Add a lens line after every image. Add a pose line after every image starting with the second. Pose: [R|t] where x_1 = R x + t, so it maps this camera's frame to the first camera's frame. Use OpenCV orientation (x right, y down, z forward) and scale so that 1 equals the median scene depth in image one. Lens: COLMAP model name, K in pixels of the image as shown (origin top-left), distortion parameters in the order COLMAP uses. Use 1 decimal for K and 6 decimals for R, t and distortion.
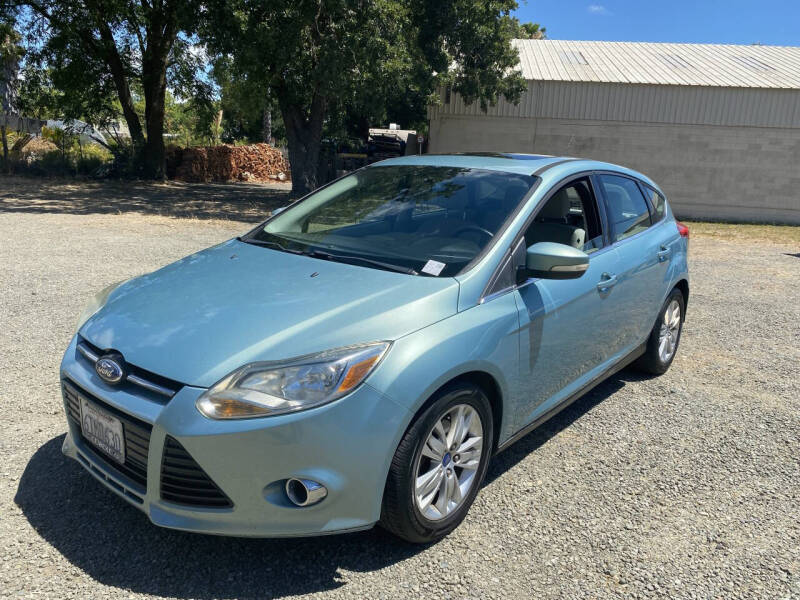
lens RADIAL K [[603.5, 0, 400.0], [0, 603.5, 300.0], [0, 0, 1]] dist [0.007046, -0.008617]
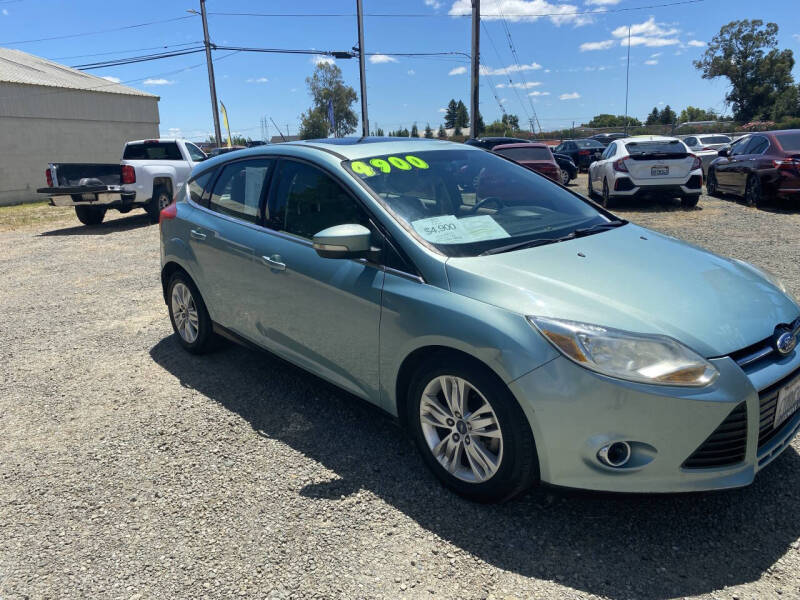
lens RADIAL K [[602.8, 0, 385.7], [0, 602.8, 303.3], [0, 0, 1]] dist [0.011031, -0.009037]
pose [[0.162335, -0.298409, 0.940532, -0.811202], [0.267769, 0.930730, 0.249082, -0.208815], [-0.949709, 0.211411, 0.230995, 0.720830]]
